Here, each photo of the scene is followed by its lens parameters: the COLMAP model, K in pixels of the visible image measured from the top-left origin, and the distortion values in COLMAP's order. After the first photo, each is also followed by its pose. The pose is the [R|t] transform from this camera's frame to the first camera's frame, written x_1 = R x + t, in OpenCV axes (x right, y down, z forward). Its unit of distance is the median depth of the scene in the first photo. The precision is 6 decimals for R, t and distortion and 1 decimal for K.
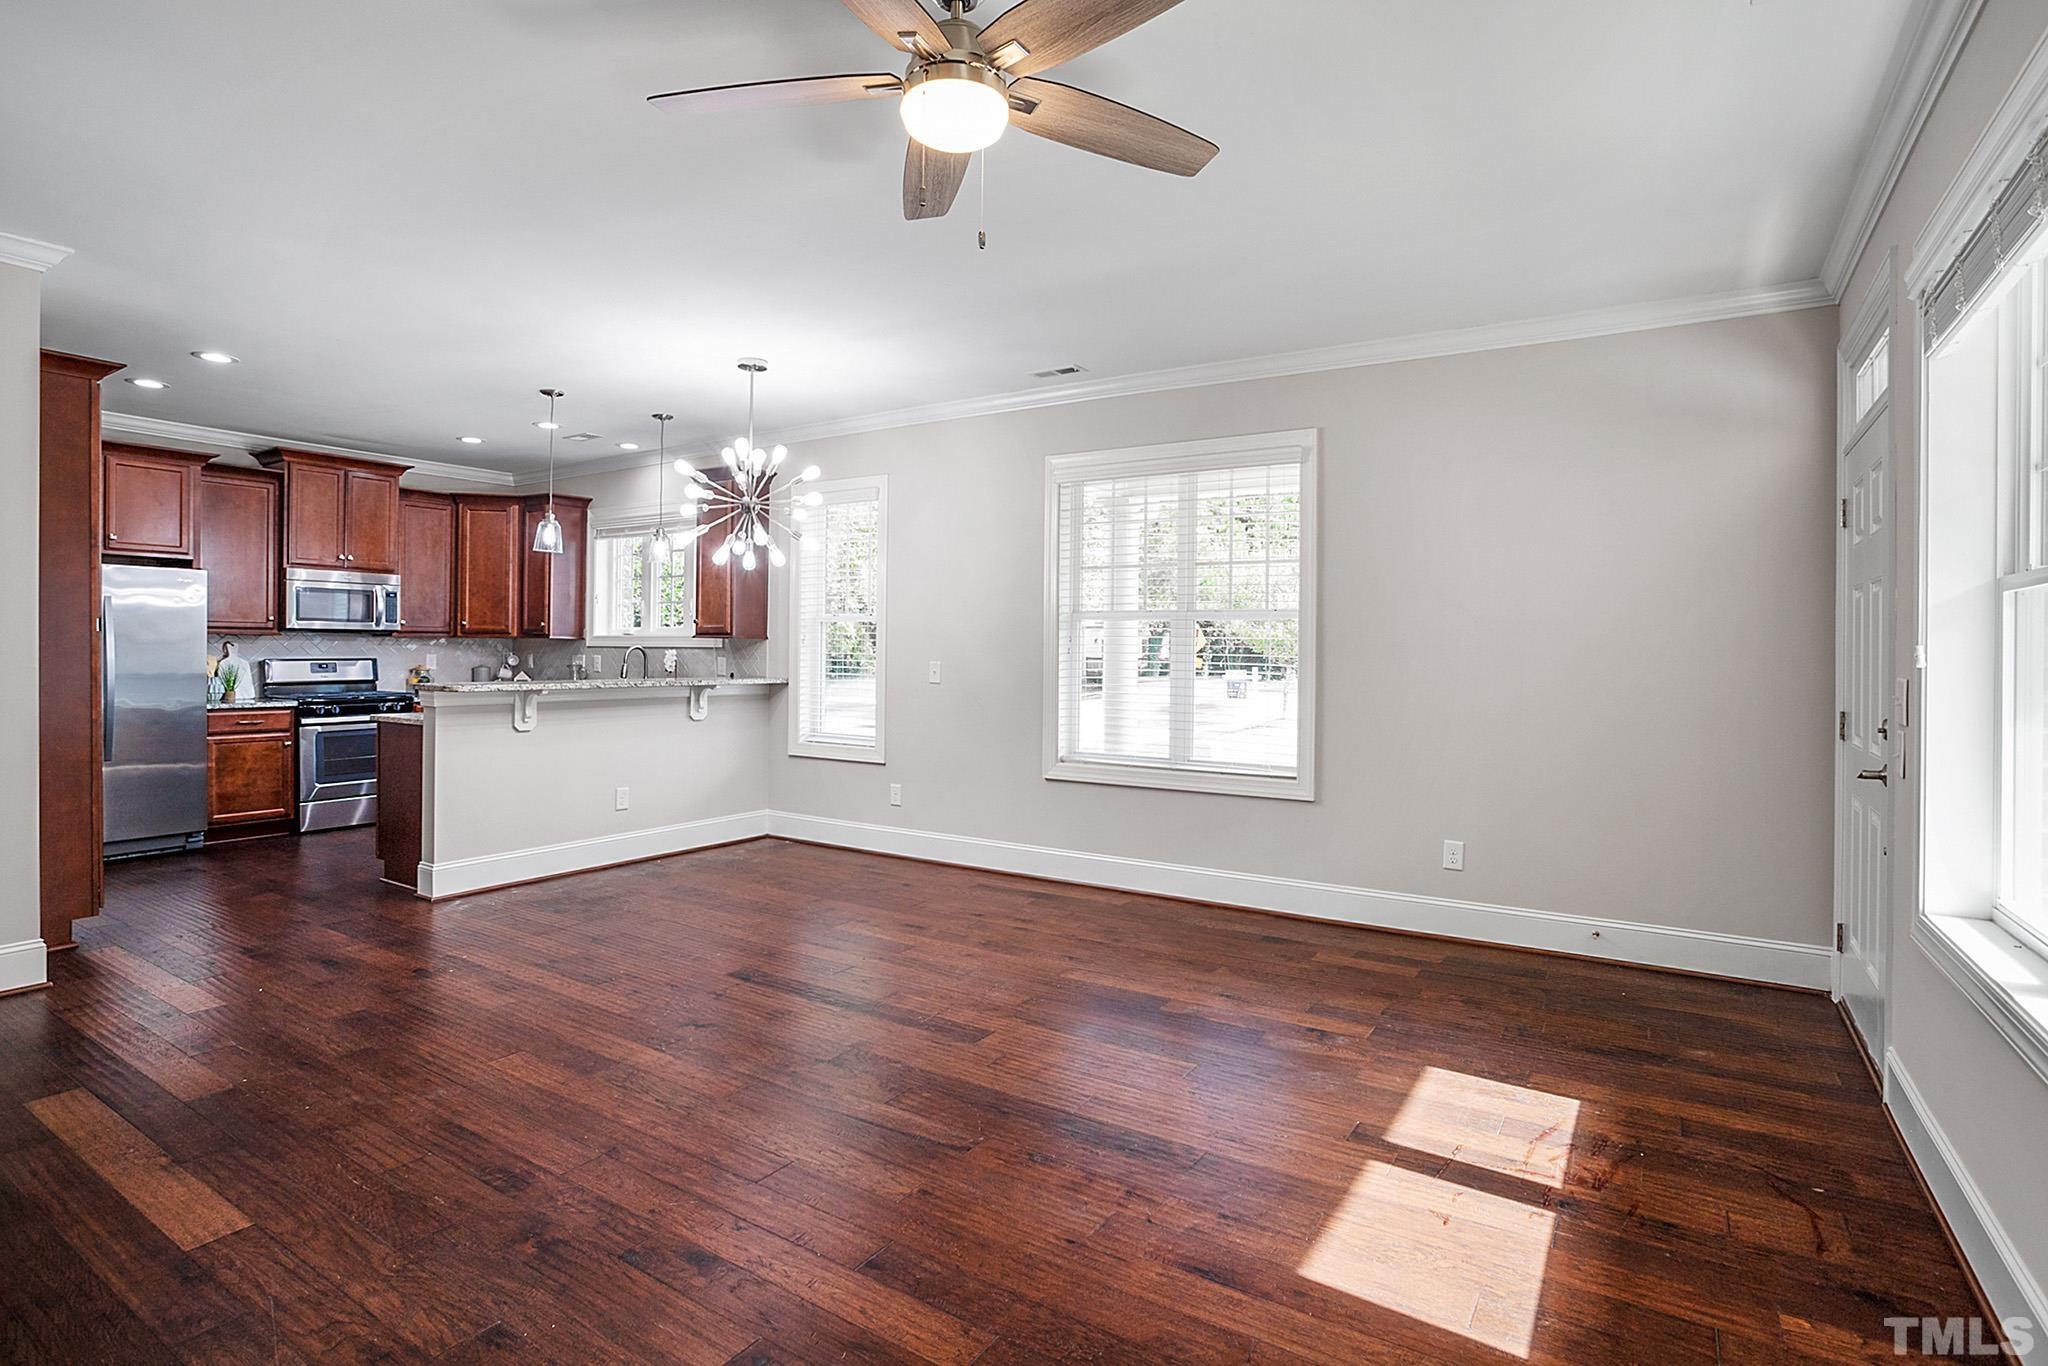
lens RADIAL K [[1008.1, 0, 1030.0], [0, 1008.1, 657.6], [0, 0, 1]] dist [-0.071274, 0.034338]
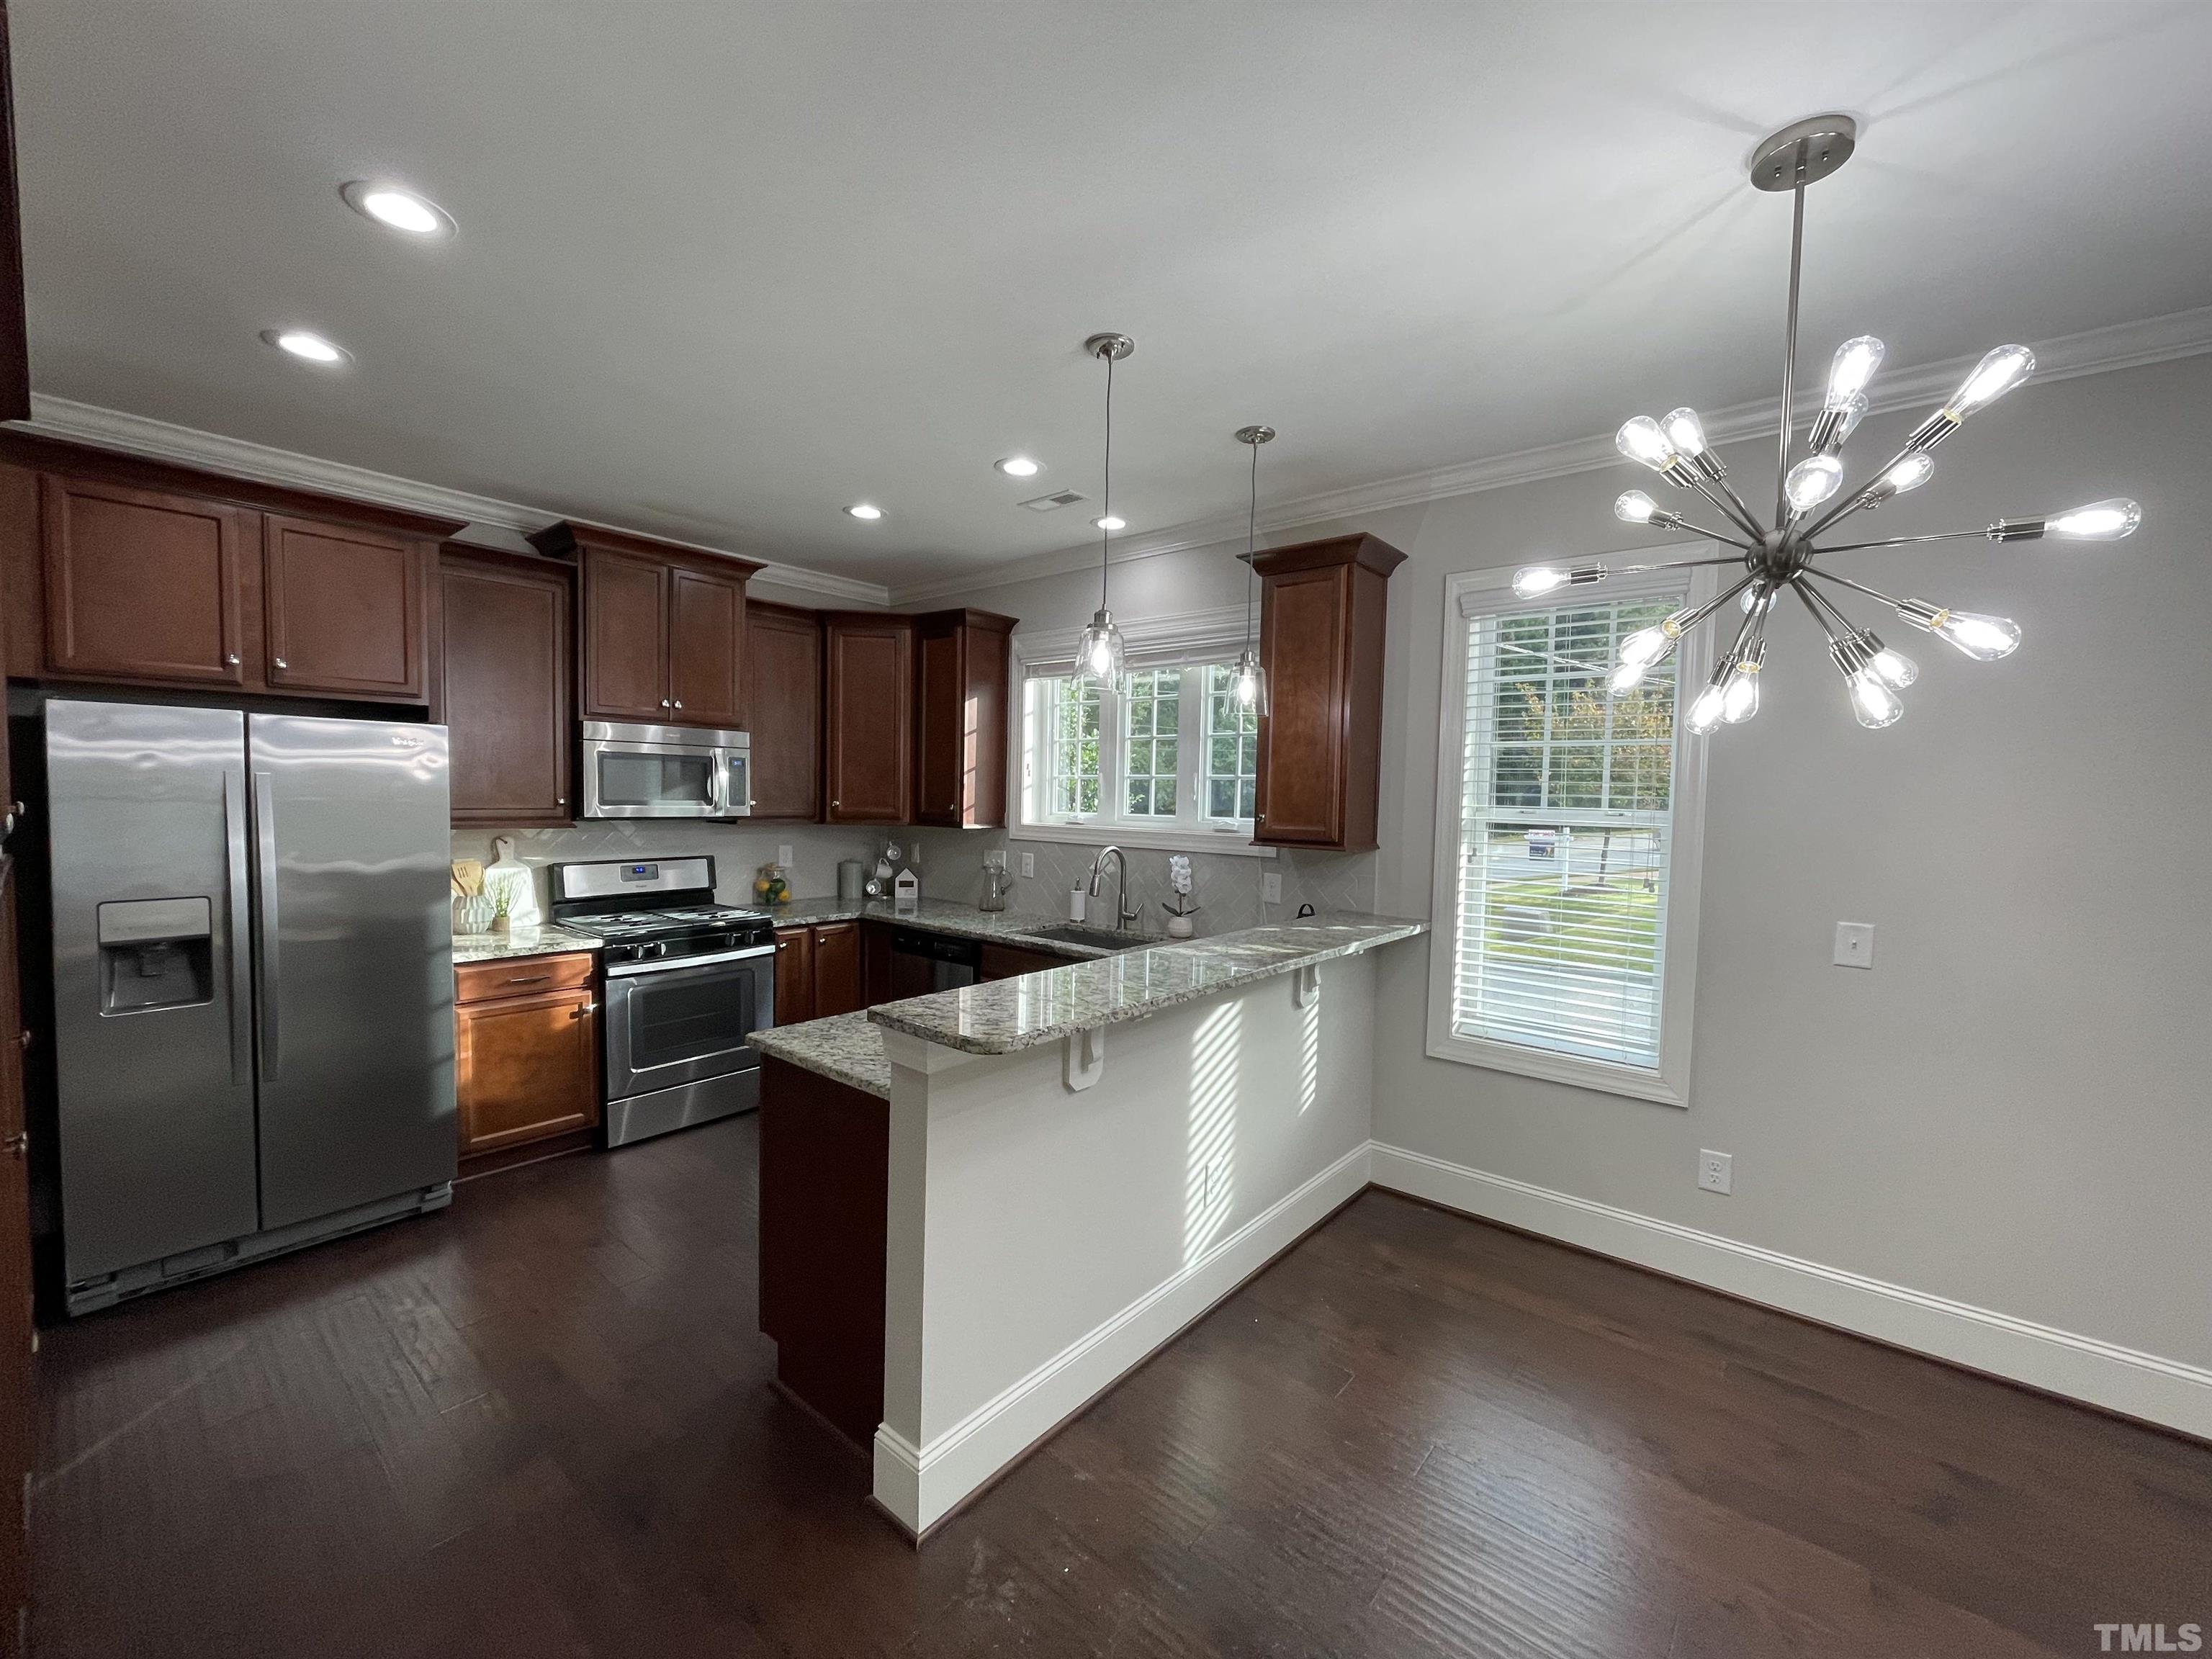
lens RADIAL K [[887.2, 0, 1101.1], [0, 887.2, 837.3], [0, 0, 1]] dist [0.001518, 0.000248]
pose [[0.991031, 0.016753, -0.132579, -0.353032], [-0.011255, 0.999049, 0.042114, -0.044806], [0.133159, -0.040244, 0.990277, 0.475472]]
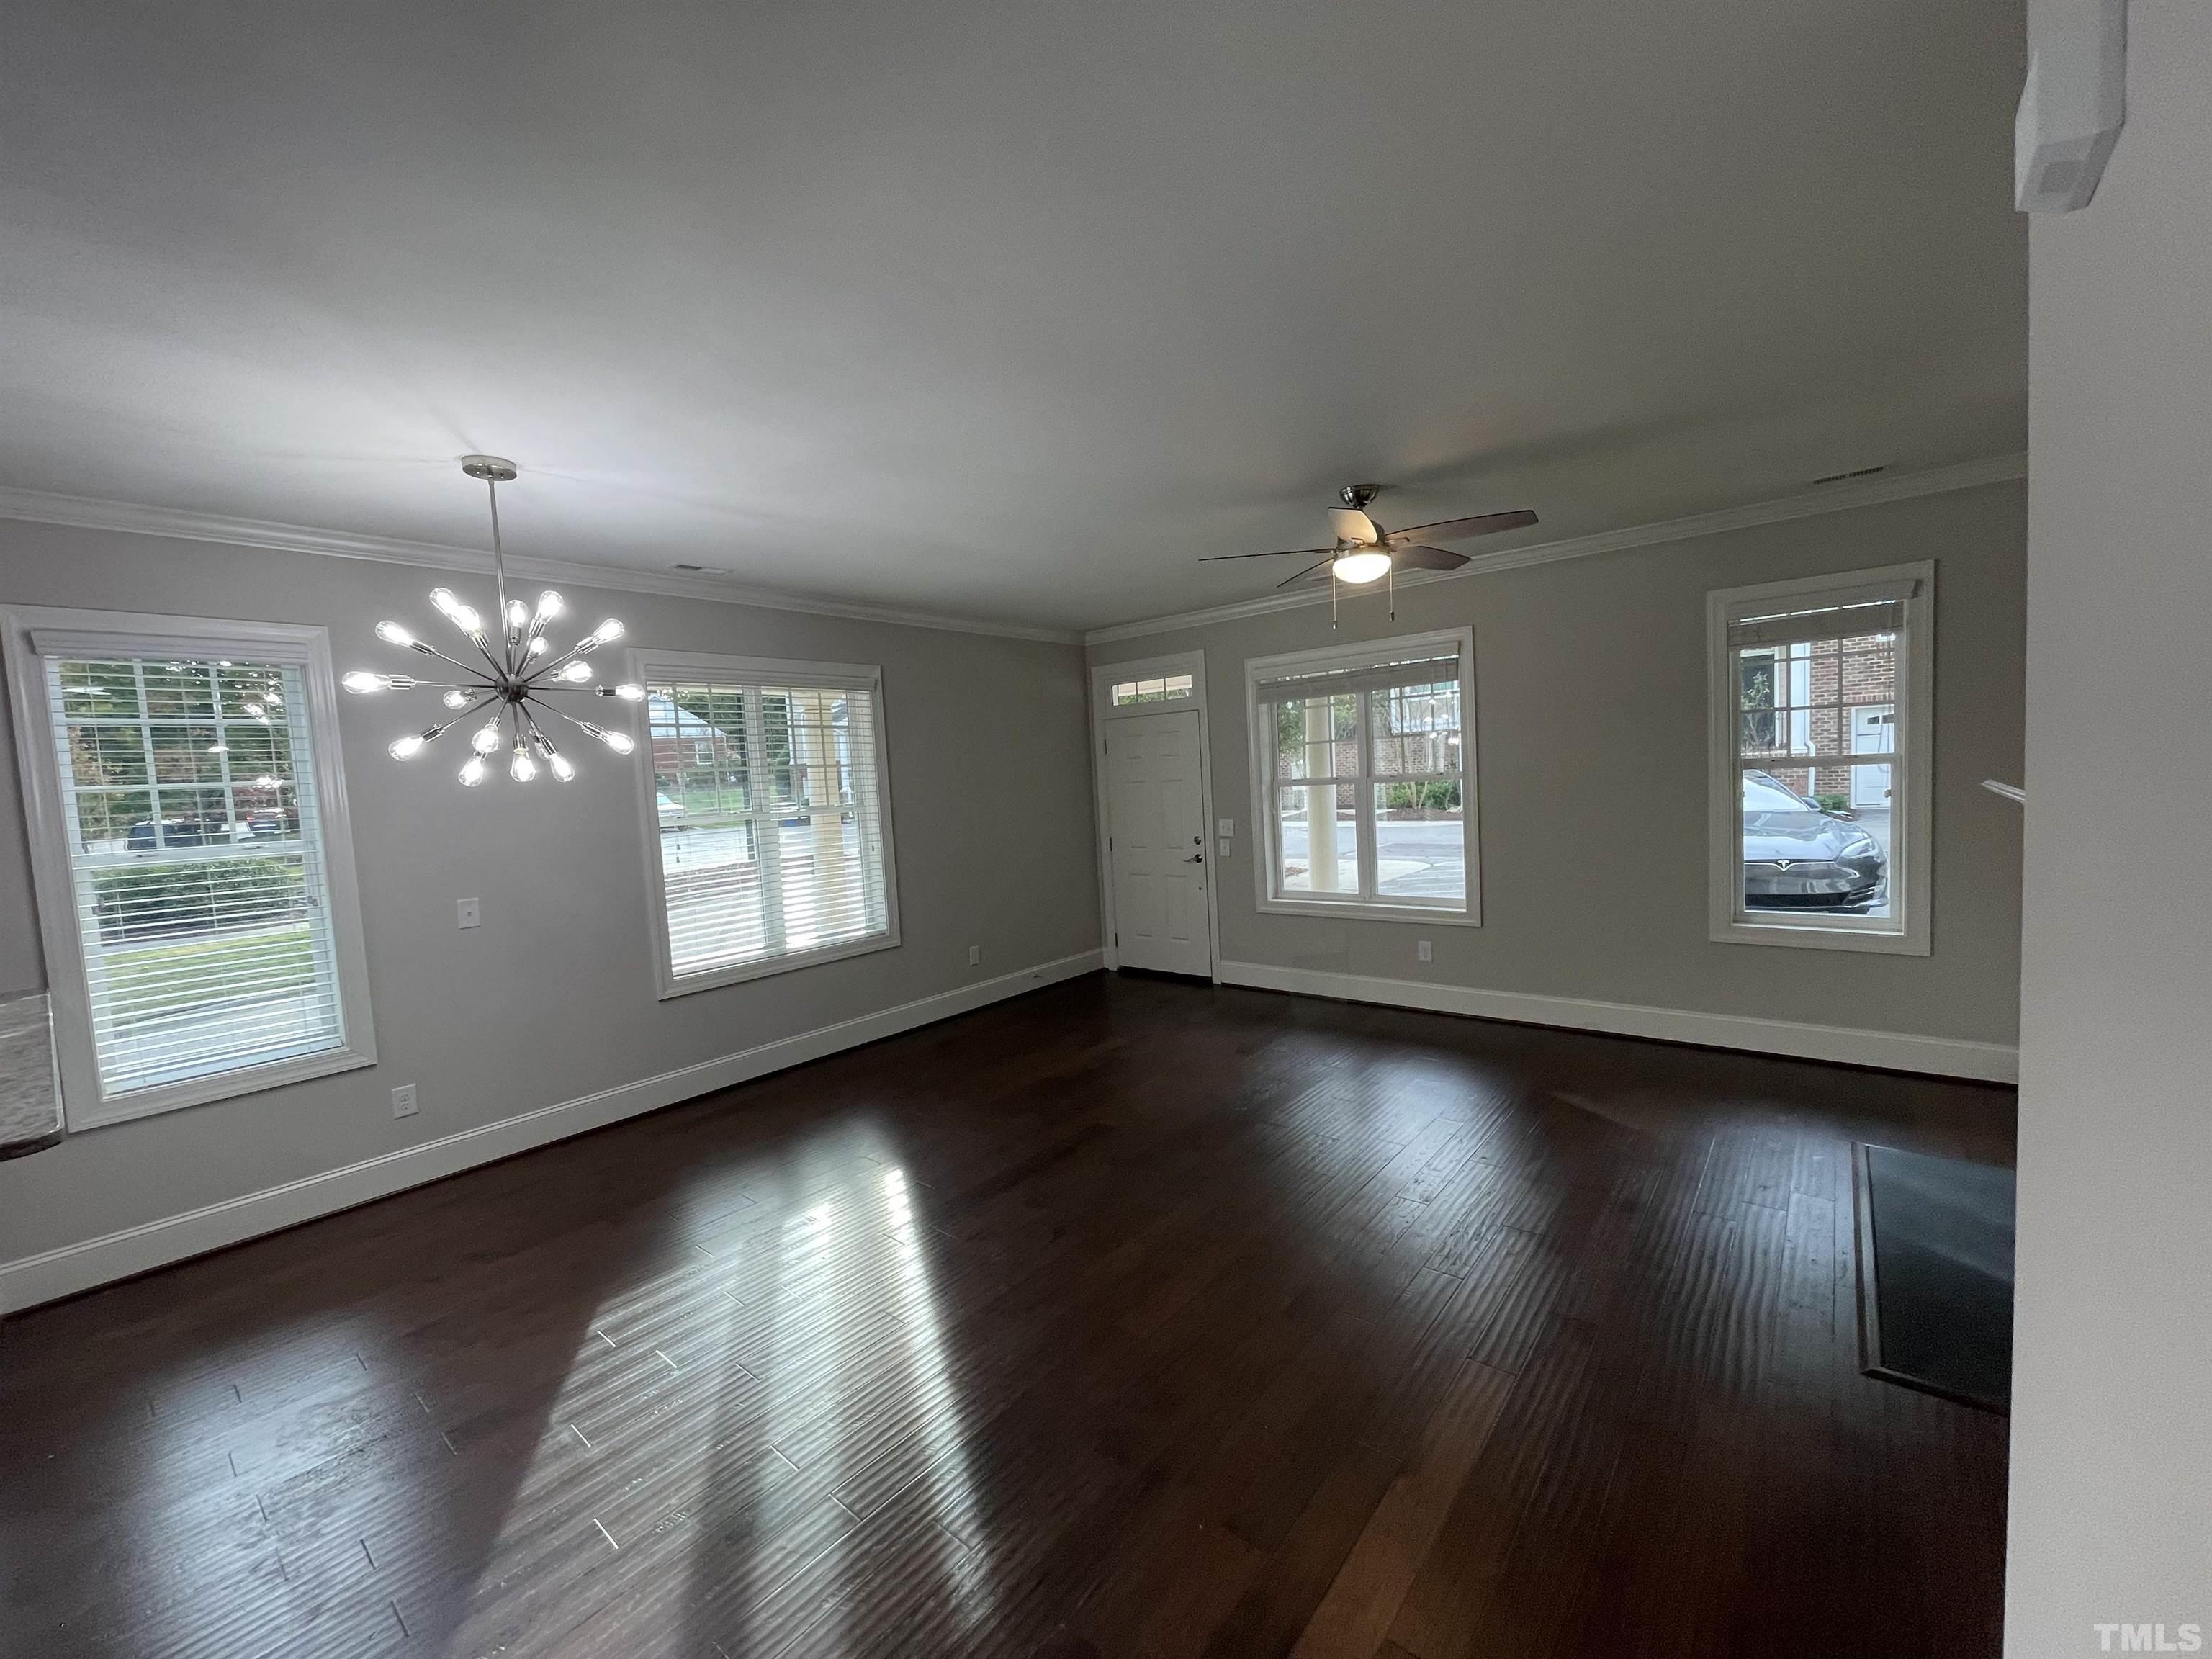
lens RADIAL K [[887.2, 0, 1101.1], [0, 887.2, 837.3], [0, 0, 1]] dist [0.001518, 0.000248]
pose [[0.125792, -0.087333, 0.988205, -0.602829], [0.062946, 0.994813, 0.079904, -0.056770], [-0.990058, 0.052152, 0.130637, 0.402538]]
